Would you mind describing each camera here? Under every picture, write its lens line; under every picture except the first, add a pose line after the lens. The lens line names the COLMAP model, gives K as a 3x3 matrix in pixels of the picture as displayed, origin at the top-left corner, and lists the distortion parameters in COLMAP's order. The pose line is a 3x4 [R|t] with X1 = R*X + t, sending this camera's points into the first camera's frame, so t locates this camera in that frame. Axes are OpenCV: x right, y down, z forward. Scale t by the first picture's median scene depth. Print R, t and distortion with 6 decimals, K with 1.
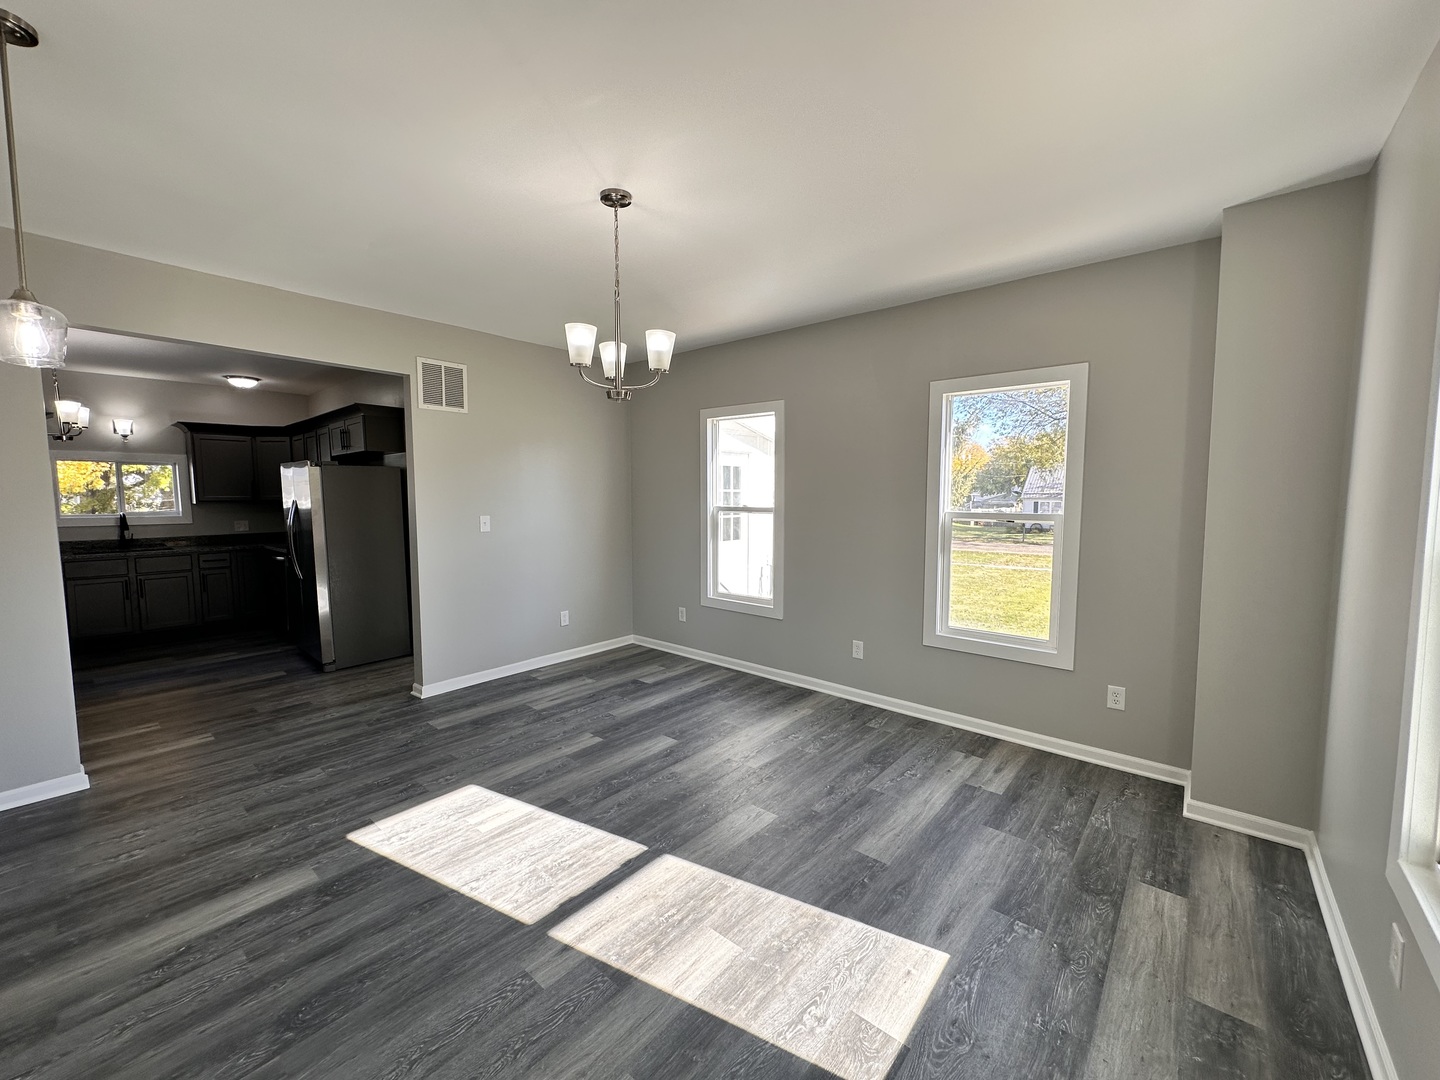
lens RADIAL K [[564.3, 0, 720.9], [0, 564.3, 545.7], [0, 0, 1]] dist [-0.005390, 0.001129]
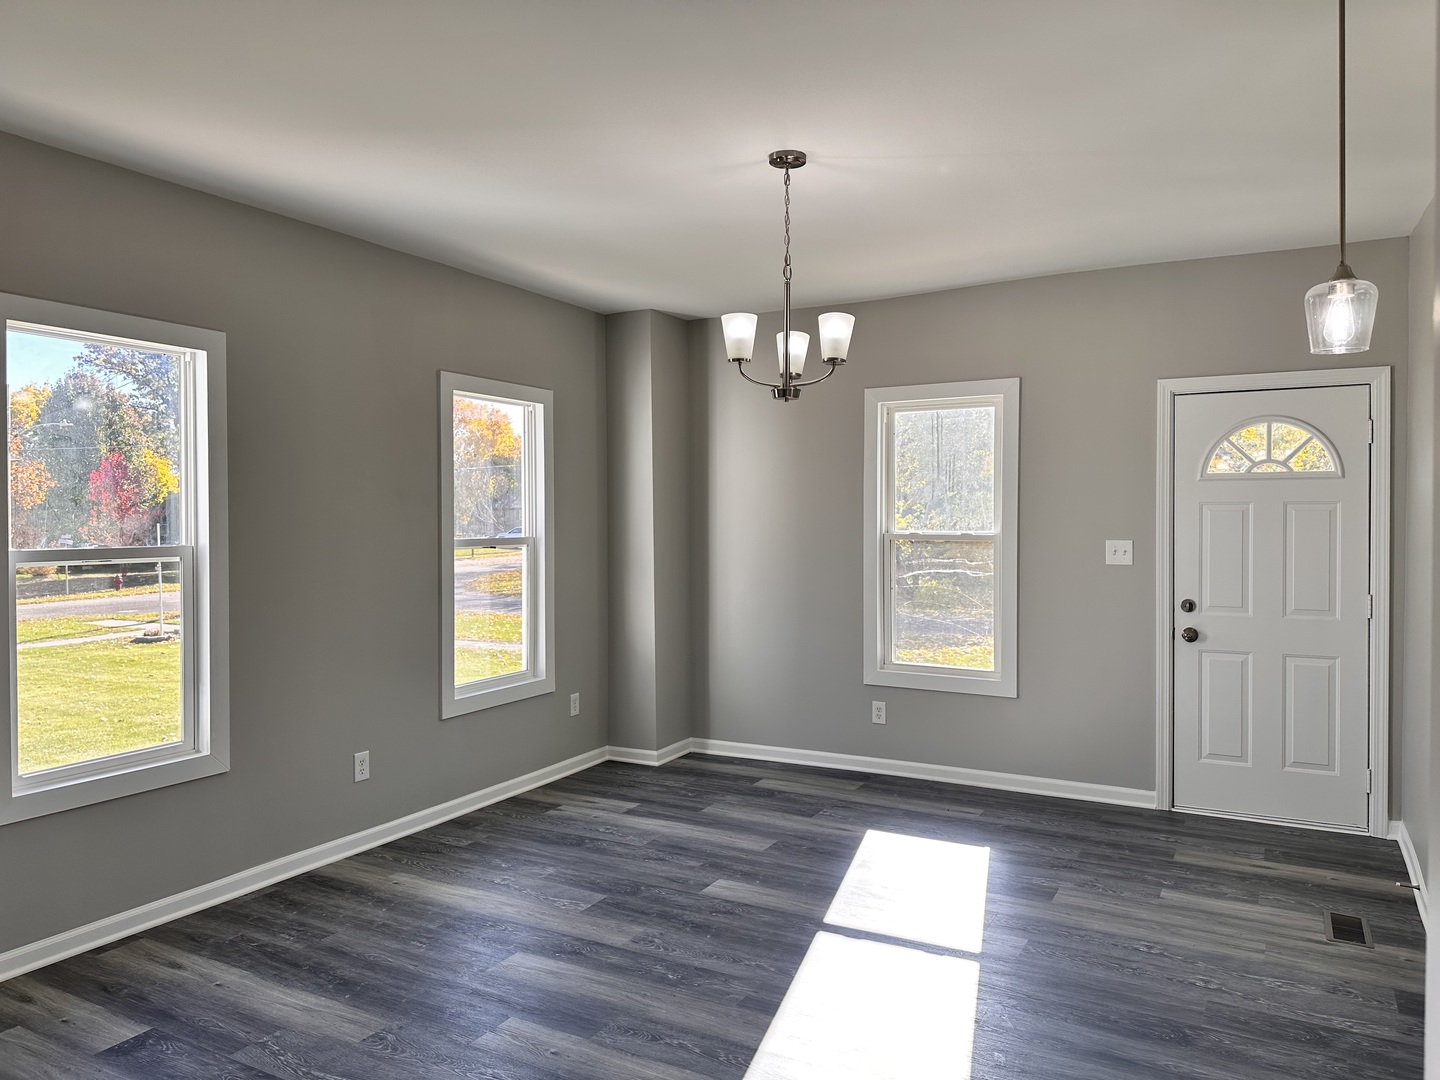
lens RADIAL K [[985.6, 0, 725.7], [0, 985.6, 534.1], [0, 0, 1]] dist [0.025131, -0.038089]
pose [[-0.188676, -0.017900, 0.981876, -1.139315], [0.098706, 0.994425, 0.037096, -0.089040], [-0.977066, 0.103916, -0.185857, 0.994207]]
